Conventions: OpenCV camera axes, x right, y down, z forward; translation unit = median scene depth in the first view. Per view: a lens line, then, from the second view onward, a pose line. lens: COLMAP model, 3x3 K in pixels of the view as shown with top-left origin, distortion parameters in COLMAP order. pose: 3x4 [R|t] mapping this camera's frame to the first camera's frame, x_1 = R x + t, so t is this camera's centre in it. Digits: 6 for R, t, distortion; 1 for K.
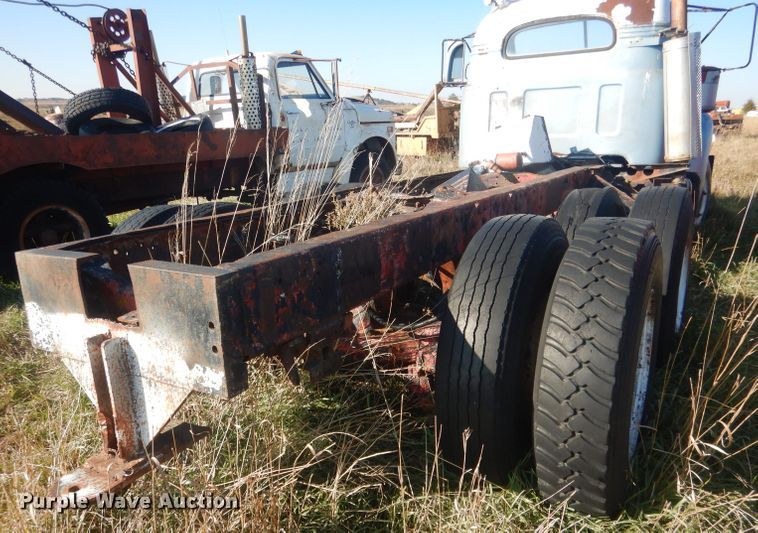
lens RADIAL K [[603.8, 0, 334.9], [0, 603.8, 292.7], [0, 0, 1]] dist [0.003995, 0.002579]
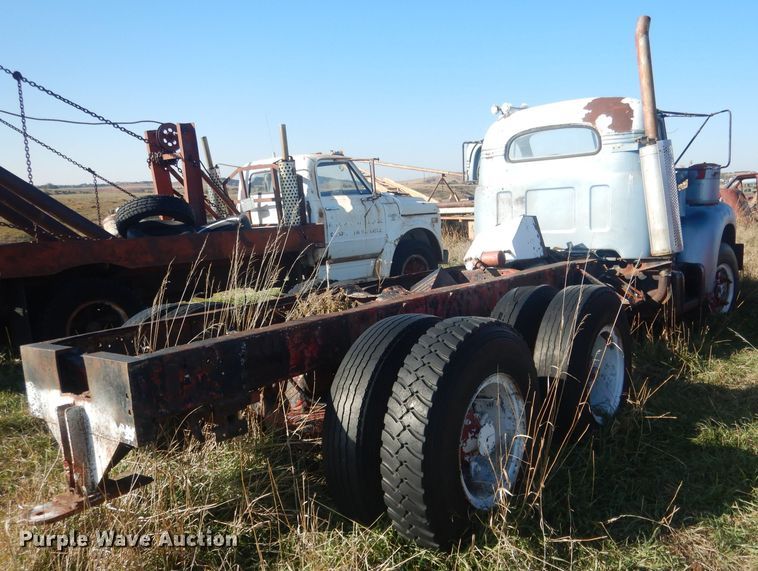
lens RADIAL K [[657.7, 0, 380.1], [0, 657.7, 305.7], [0, 0, 1]] dist [0.005637, -0.013518]
pose [[0.996605, -0.008028, -0.081940, 0.164472], [-0.001583, 0.993183, -0.116553, 0.006494], [0.082317, 0.116287, 0.989799, -0.172418]]
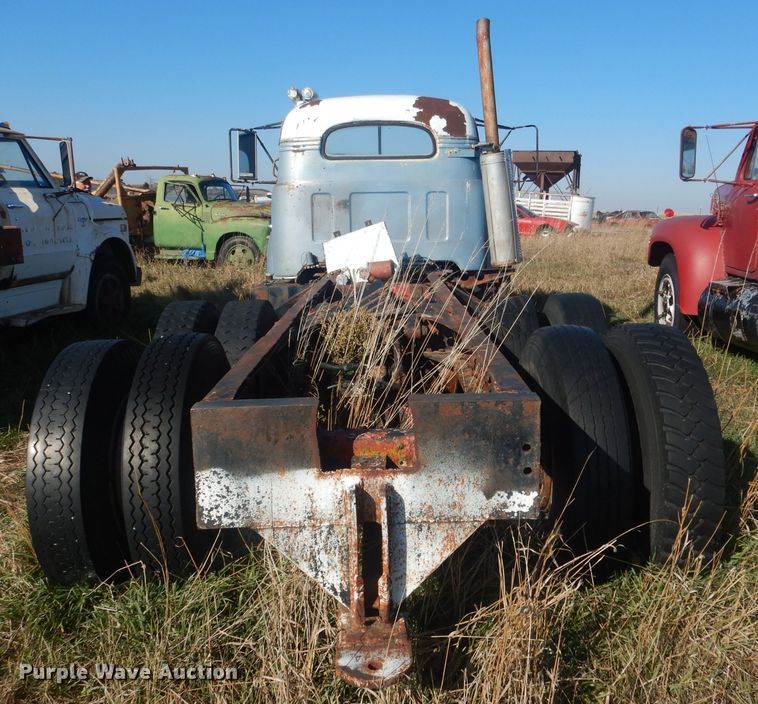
lens RADIAL K [[788.8, 0, 396.1], [0, 788.8, 334.8], [0, 0, 1]] dist [-0.014900, -0.003686]
pose [[0.831227, -0.065652, 0.552043, -0.335820], [0.131082, 0.988150, -0.079858, -0.017303], [-0.540258, 0.138743, 0.829983, -0.007691]]
